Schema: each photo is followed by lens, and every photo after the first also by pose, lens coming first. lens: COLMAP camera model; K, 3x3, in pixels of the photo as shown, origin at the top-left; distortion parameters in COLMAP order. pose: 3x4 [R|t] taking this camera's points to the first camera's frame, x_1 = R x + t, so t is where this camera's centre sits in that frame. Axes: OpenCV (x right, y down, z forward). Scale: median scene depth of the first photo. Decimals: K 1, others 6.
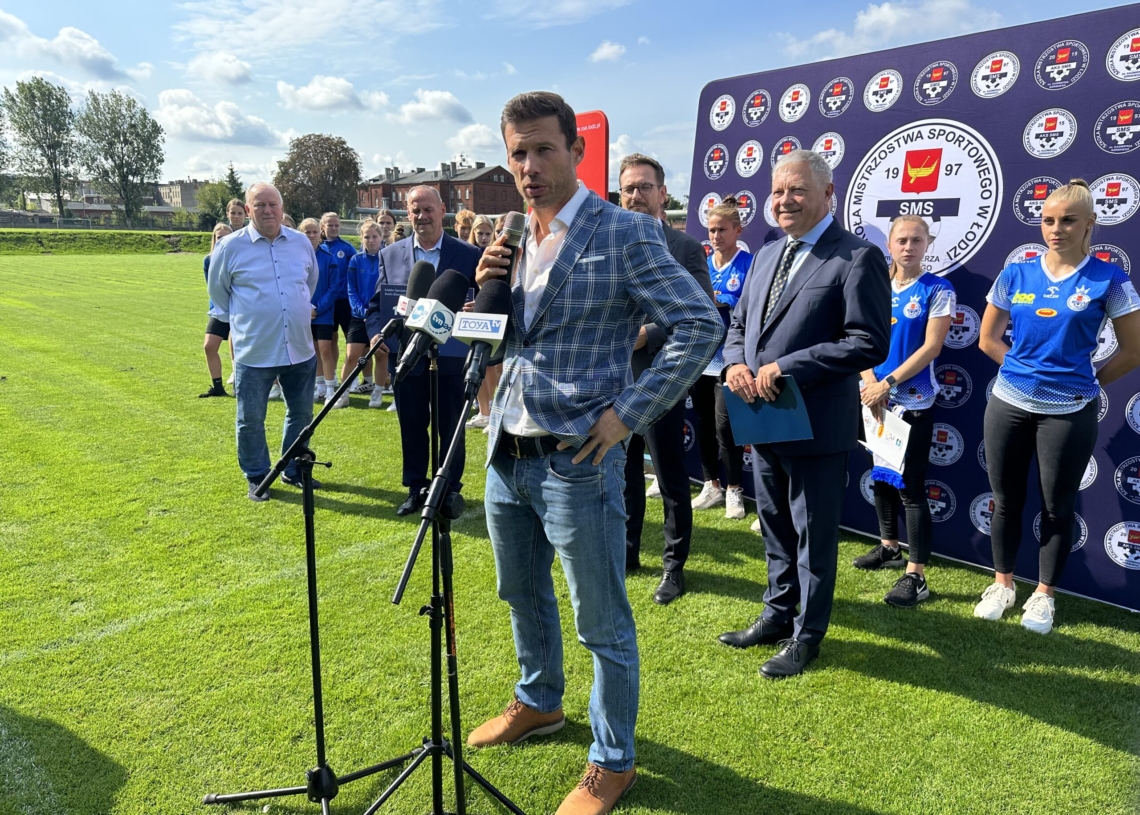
lens RADIAL K [[871.7, 0, 555.4], [0, 871.7, 467.8], [0, 0, 1]] dist [0.102812, -0.069754]
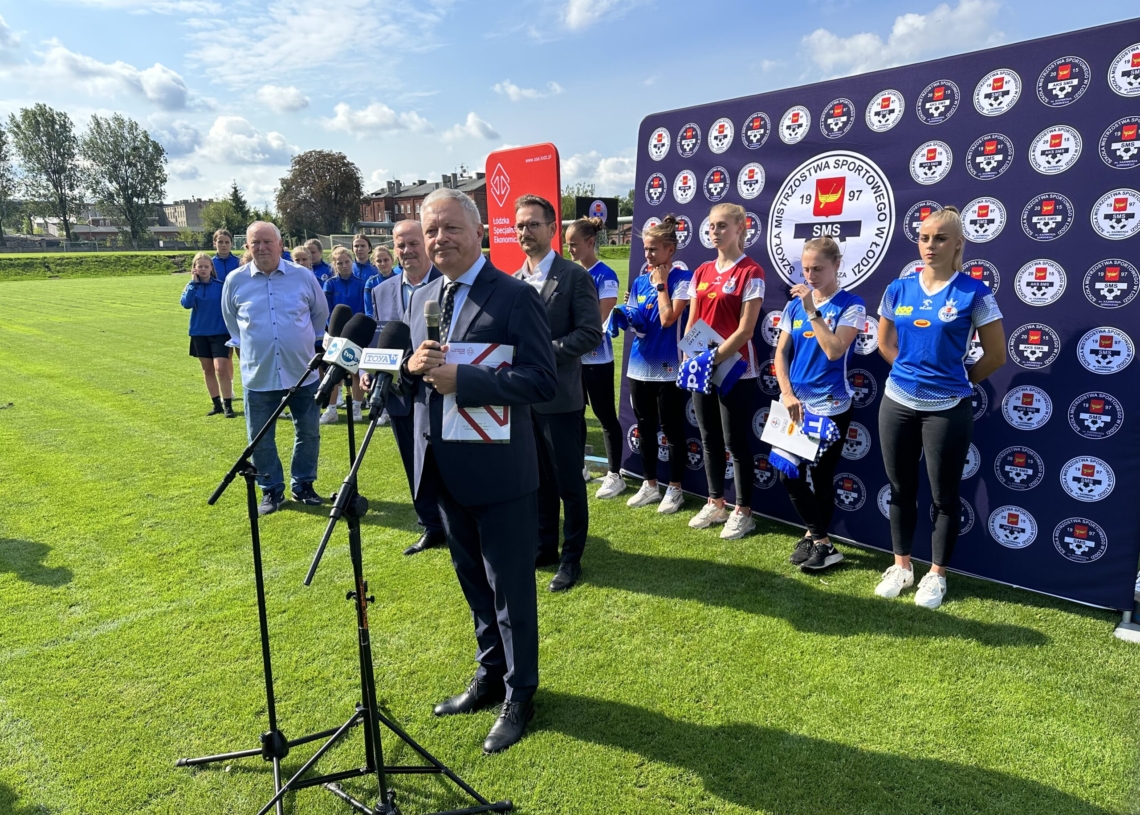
lens RADIAL K [[888.2, 0, 566.0], [0, 888.2, 463.1], [0, 0, 1]] dist [0.118916, -0.080990]
pose [[0.999509, -0.028557, -0.012888, 0.075300], [0.028399, 0.999522, -0.012237, 0.001941], [0.013231, 0.011865, 0.999842, -0.104978]]
